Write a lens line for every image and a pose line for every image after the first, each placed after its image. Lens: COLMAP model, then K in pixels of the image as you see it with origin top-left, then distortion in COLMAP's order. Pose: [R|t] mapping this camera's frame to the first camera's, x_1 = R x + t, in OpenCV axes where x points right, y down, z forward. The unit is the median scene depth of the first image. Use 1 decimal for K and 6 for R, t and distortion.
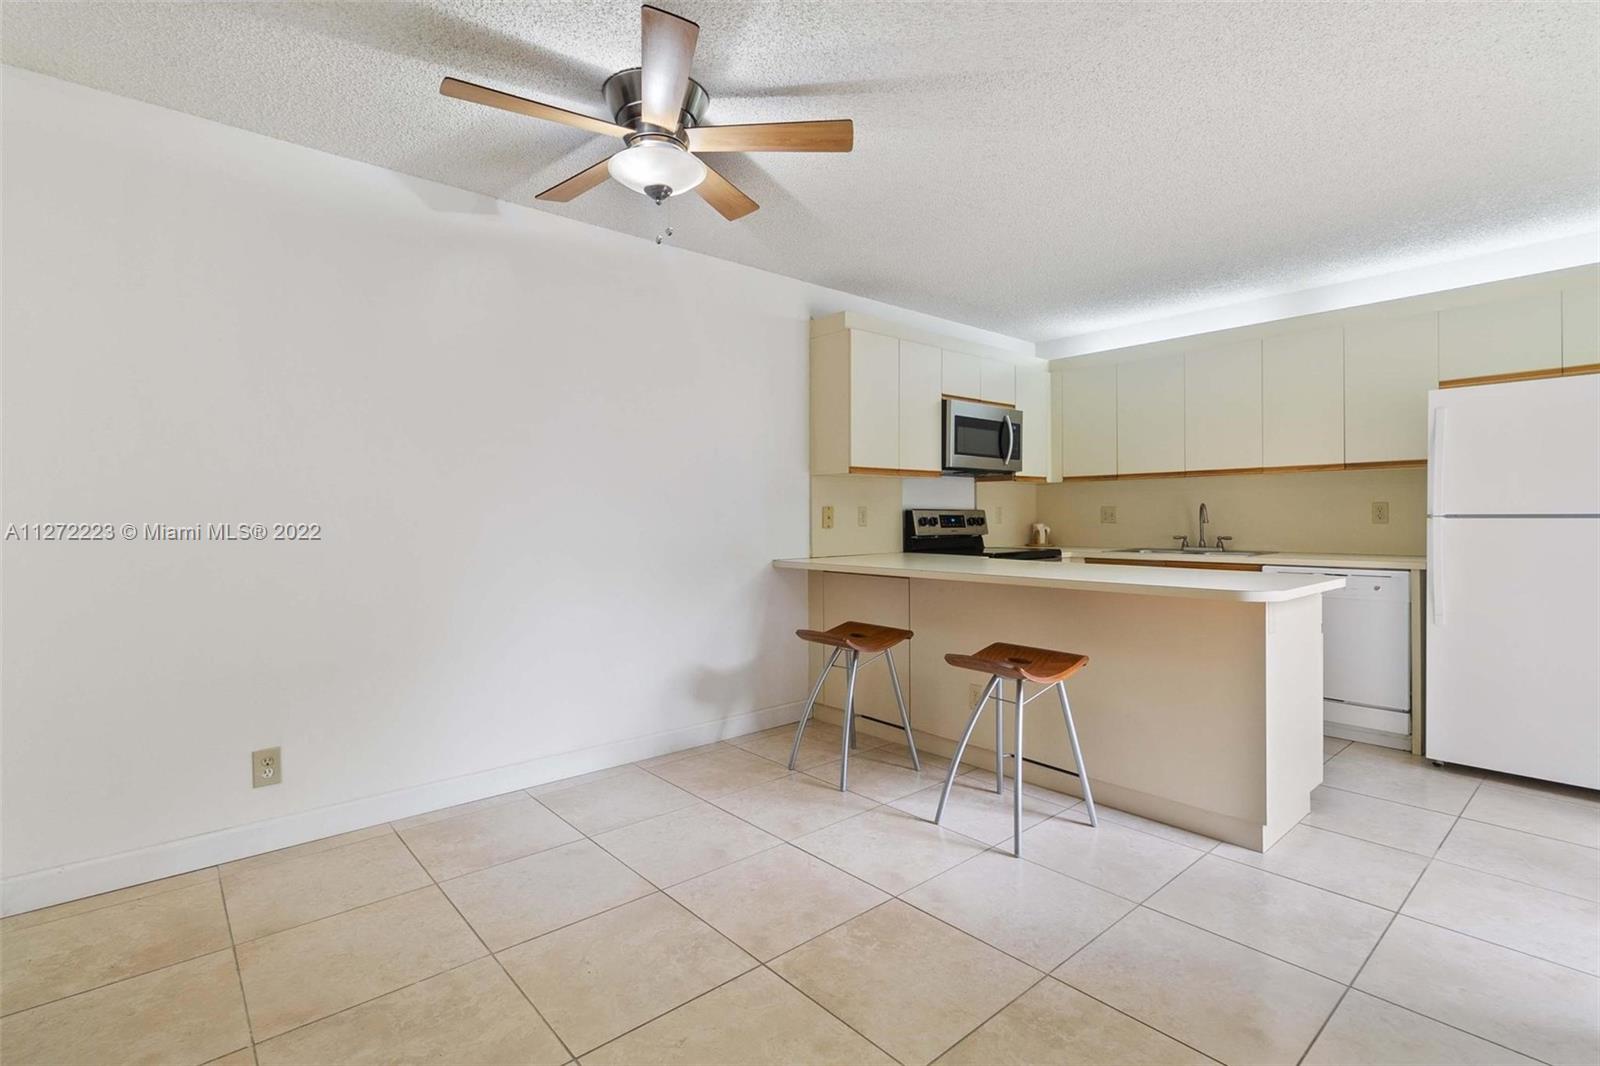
lens RADIAL K [[745.3, 0, 799.7], [0, 745.3, 516.6], [0, 0, 1]] dist [0.003793, 0.000339]
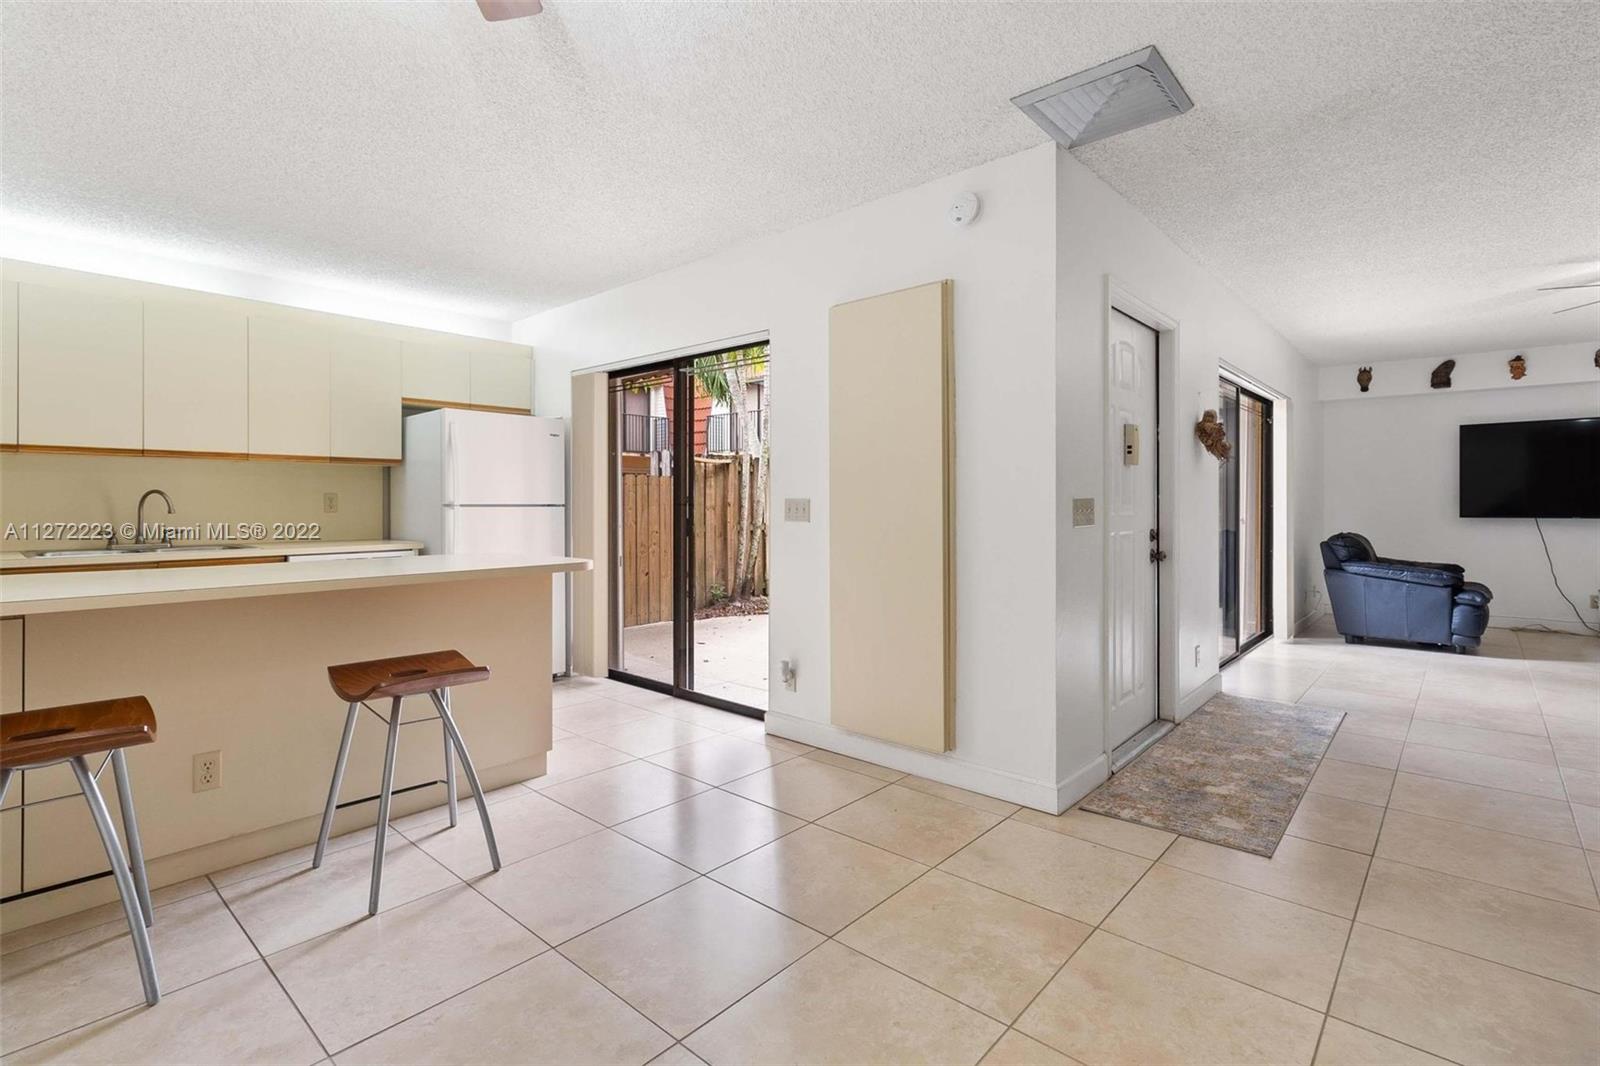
lens RADIAL K [[749.7, 0, 801.0], [0, 749.7, 503.3], [0, 0, 1]] dist [0.004160, 0.000648]
pose [[-0.125856, 0.005074, 0.992036, -0.380862], [0.000344, 0.999987, -0.005071, 0.001701], [-0.992048, -0.000297, -0.125856, 0.410308]]
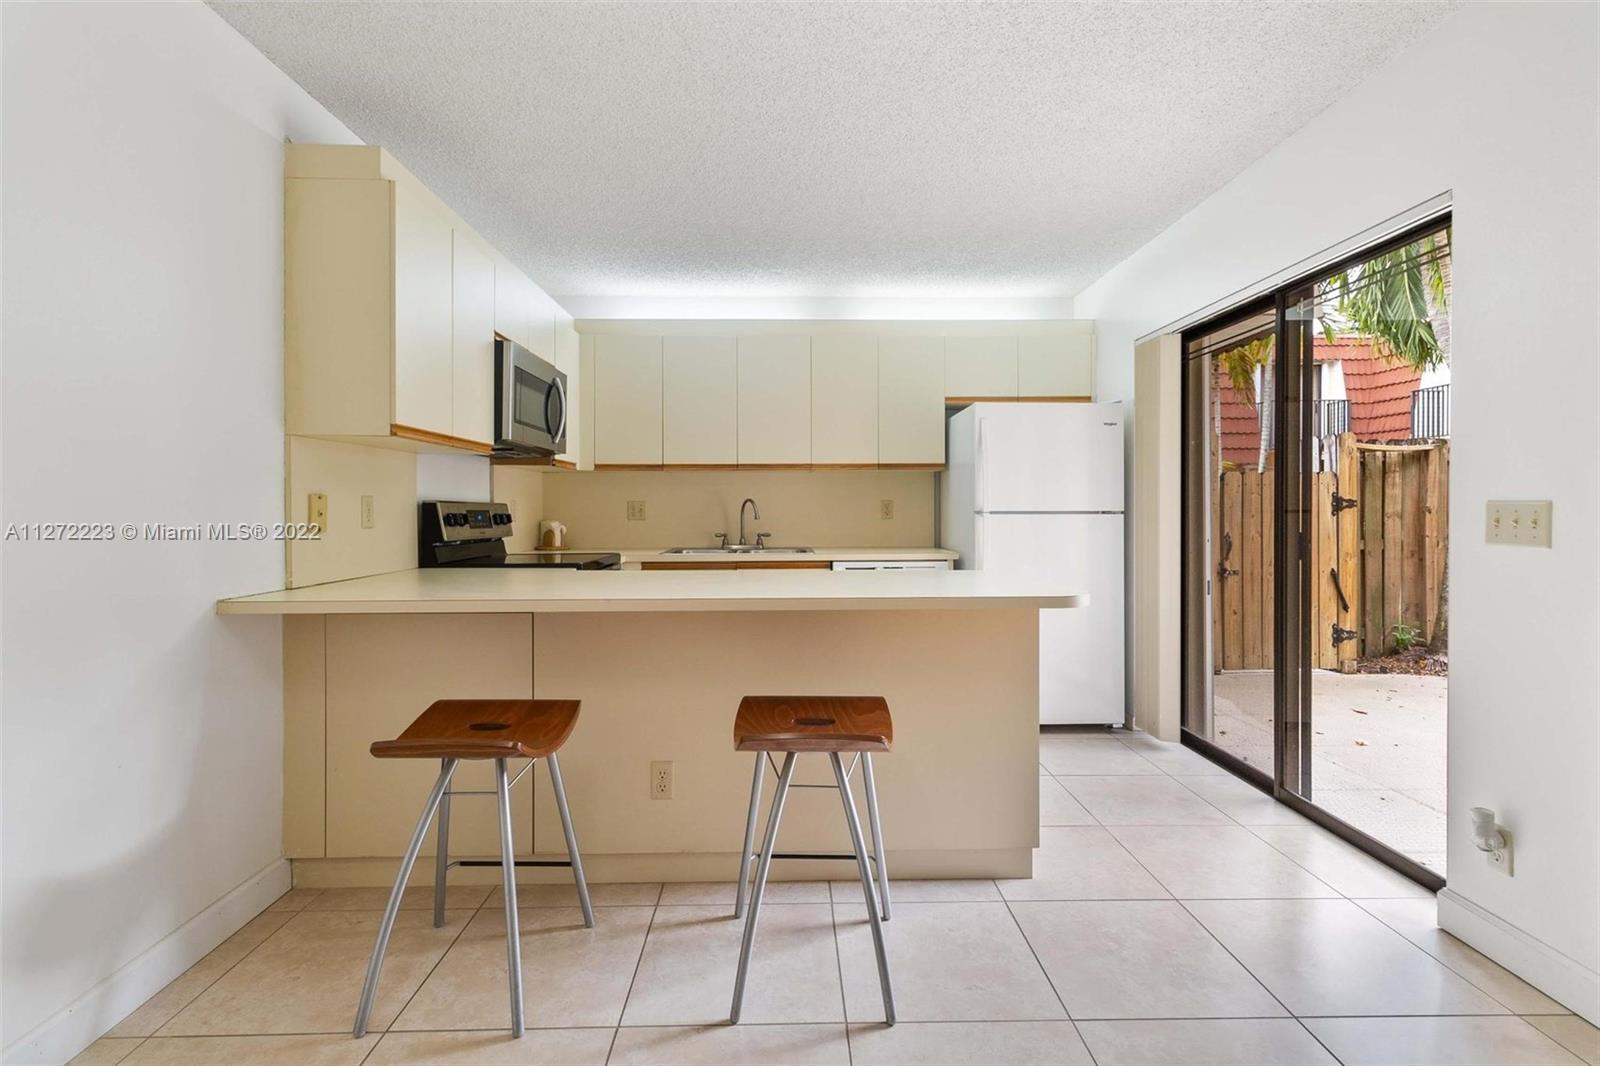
lens RADIAL K [[745.3, 0, 799.7], [0, 745.3, 516.6], [0, 0, 1]] dist [0.003793, 0.000339]
pose [[0.641850, -0.003551, 0.766822, -0.149595], [-0.000944, 0.999985, 0.005421, -0.000249], [-0.766830, -0.004204, 0.641836, 0.351797]]
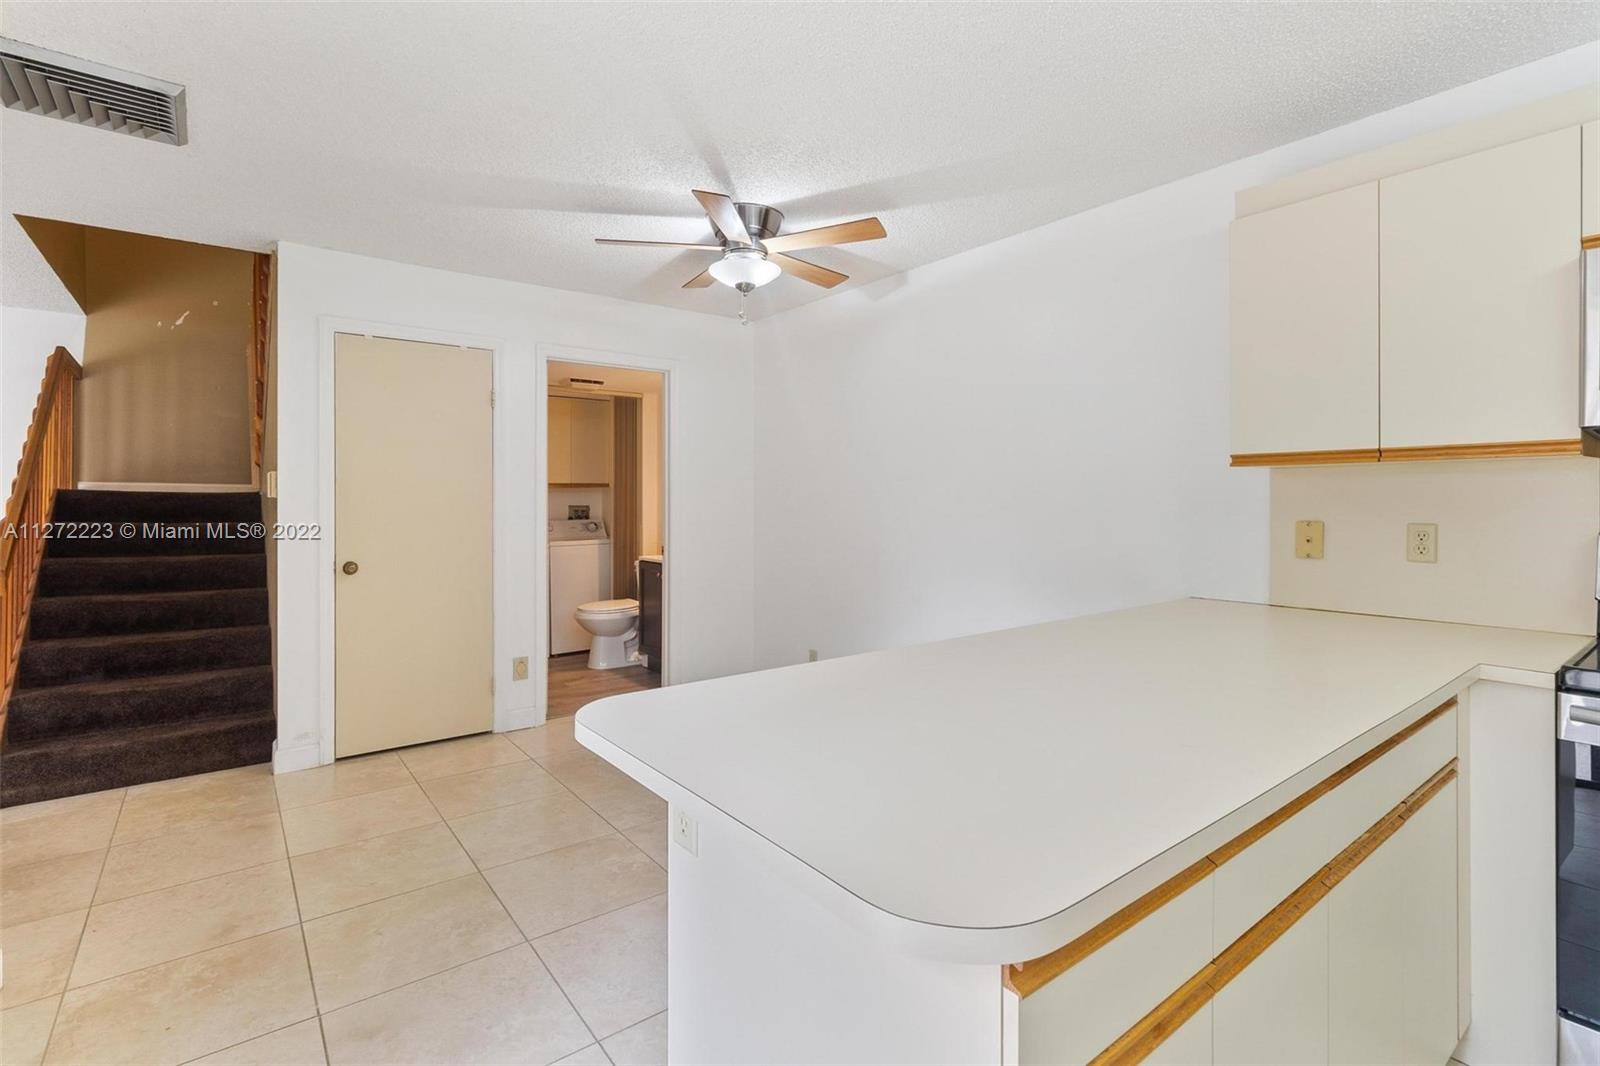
lens RADIAL K [[749.7, 0, 801.0], [0, 749.7, 503.3], [0, 0, 1]] dist [0.004160, 0.000648]
pose [[-0.058293, 0.008862, -0.998260, 0.602738], [-0.001850, 0.999958, 0.008985, -0.030090], [0.998298, 0.002371, -0.058274, 0.614629]]
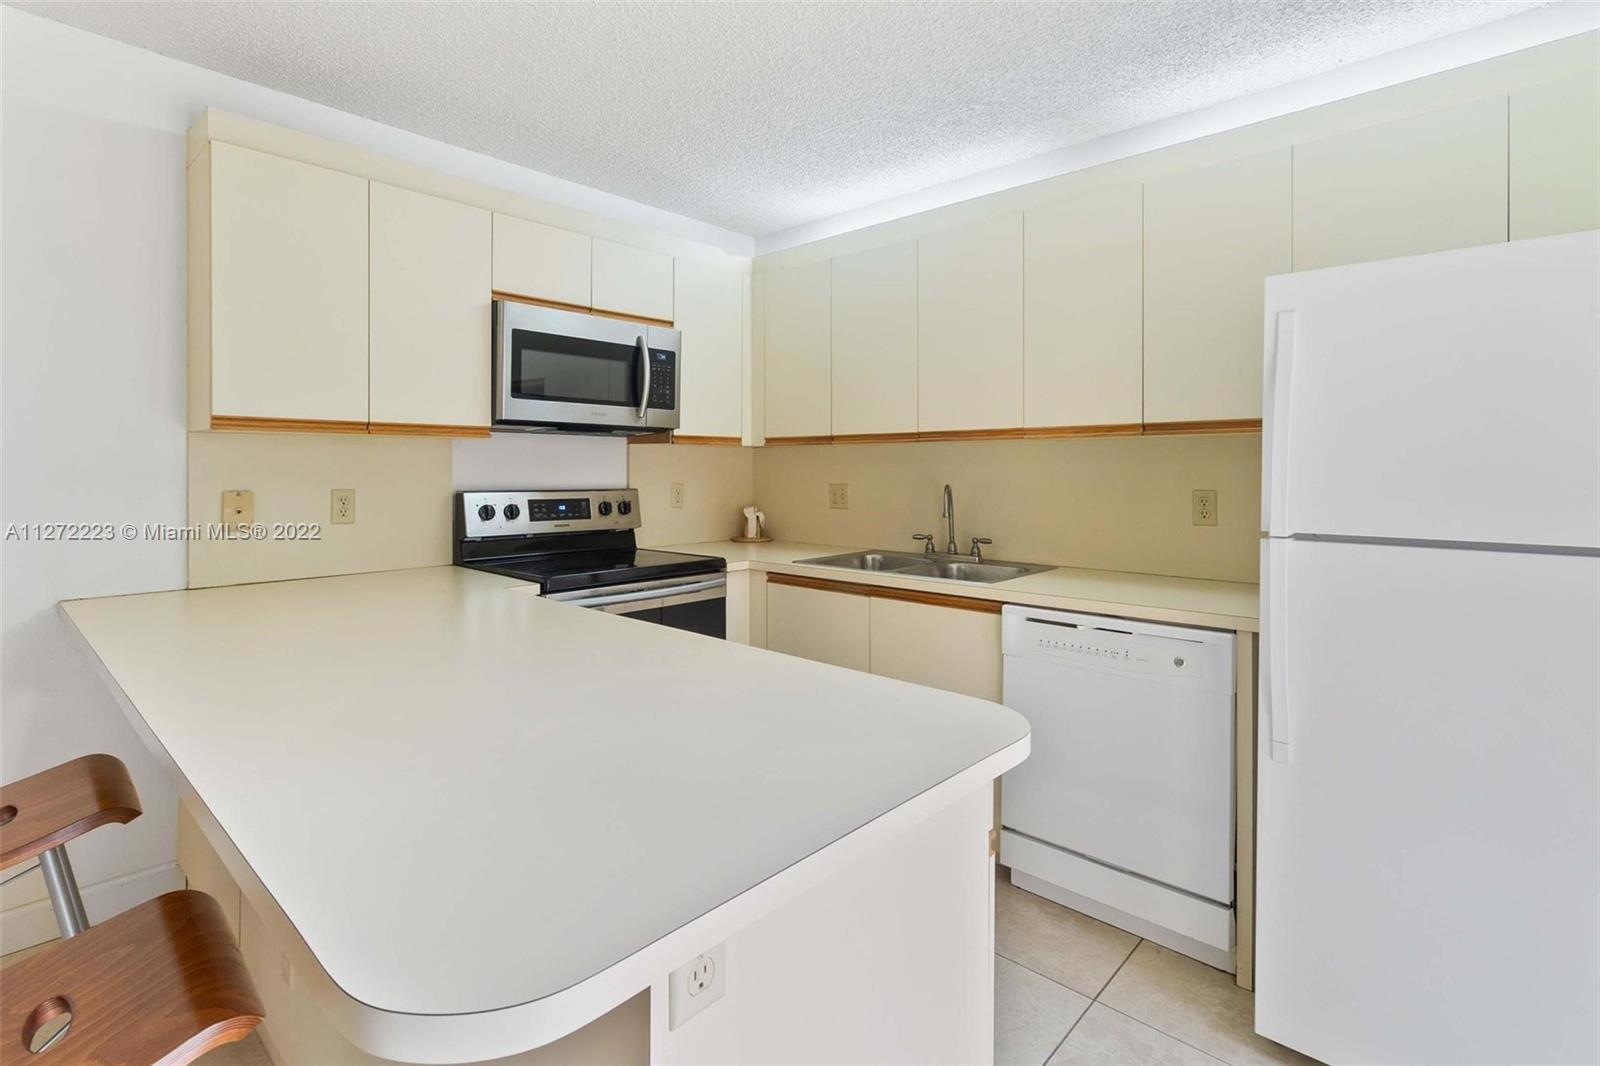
lens RADIAL K [[765.5, 0, 795.0], [0, 765.5, 469.3], [0, 0, 1]] dist [-0.000327, -0.000048]
pose [[0.994181, 0.007074, 0.107486, 0.356090], [-0.007115, 0.999975, -0.000005, -0.030215], [-0.107484, -0.000760, 0.994207, 0.395052]]
